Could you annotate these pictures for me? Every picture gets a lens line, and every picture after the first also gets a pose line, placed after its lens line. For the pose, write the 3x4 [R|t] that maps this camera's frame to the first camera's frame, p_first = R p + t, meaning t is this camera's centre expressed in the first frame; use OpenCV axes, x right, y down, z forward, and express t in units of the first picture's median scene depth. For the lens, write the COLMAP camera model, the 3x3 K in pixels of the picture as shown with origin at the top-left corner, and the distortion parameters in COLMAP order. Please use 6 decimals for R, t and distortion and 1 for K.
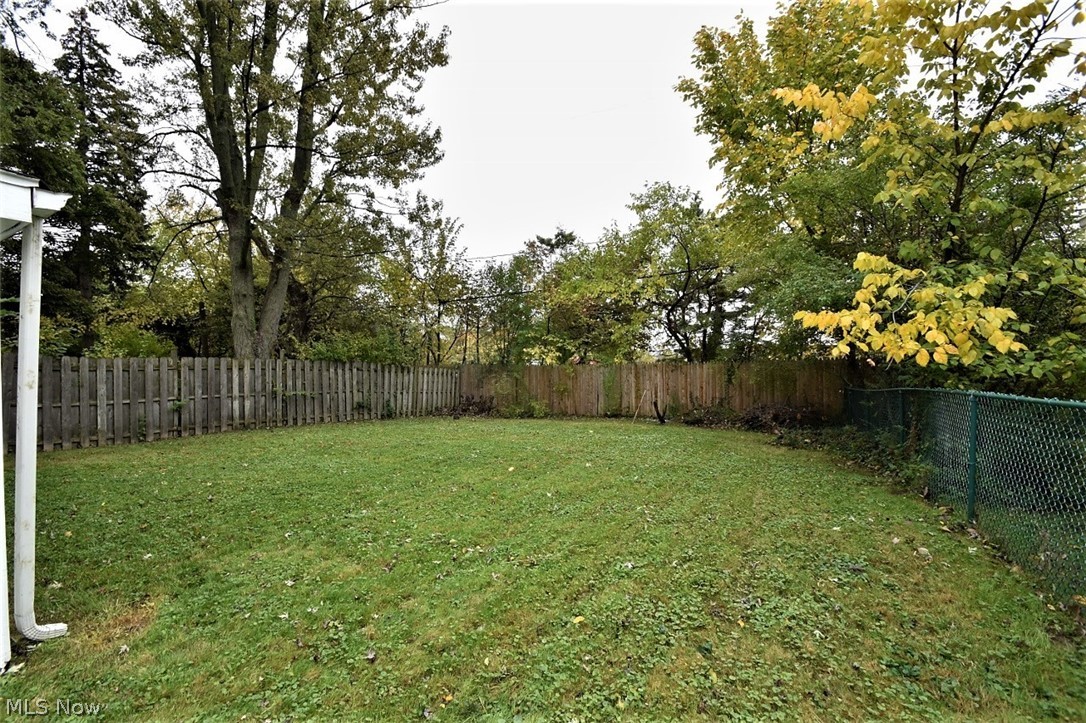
lens RADIAL K [[474.6, 0, 545.3], [0, 474.6, 362.2], [0, 0, 1]] dist [-0.002183, -0.006079]
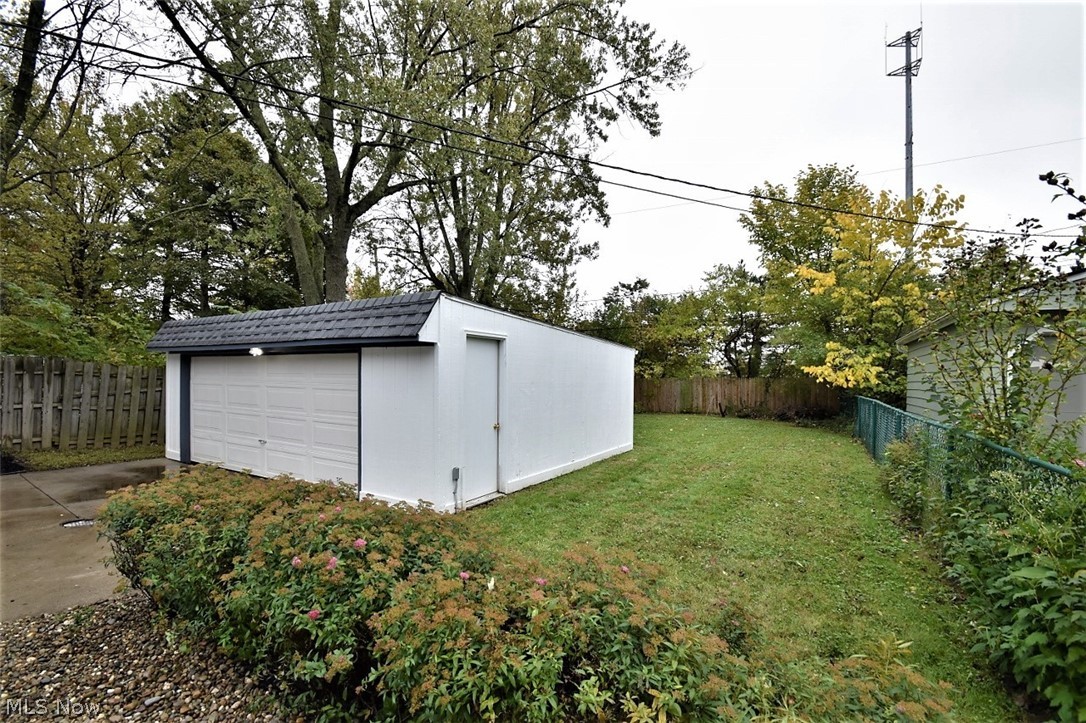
lens RADIAL K [[474.6, 0, 540.5], [0, 474.6, 363.9], [0, 0, 1]] dist [-0.002183, -0.006079]
pose [[0.998508, 0.008797, -0.053899, -0.267446], [-0.009151, 0.999938, -0.006318, -0.030460], [0.053840, 0.006802, 0.998526, -0.586350]]
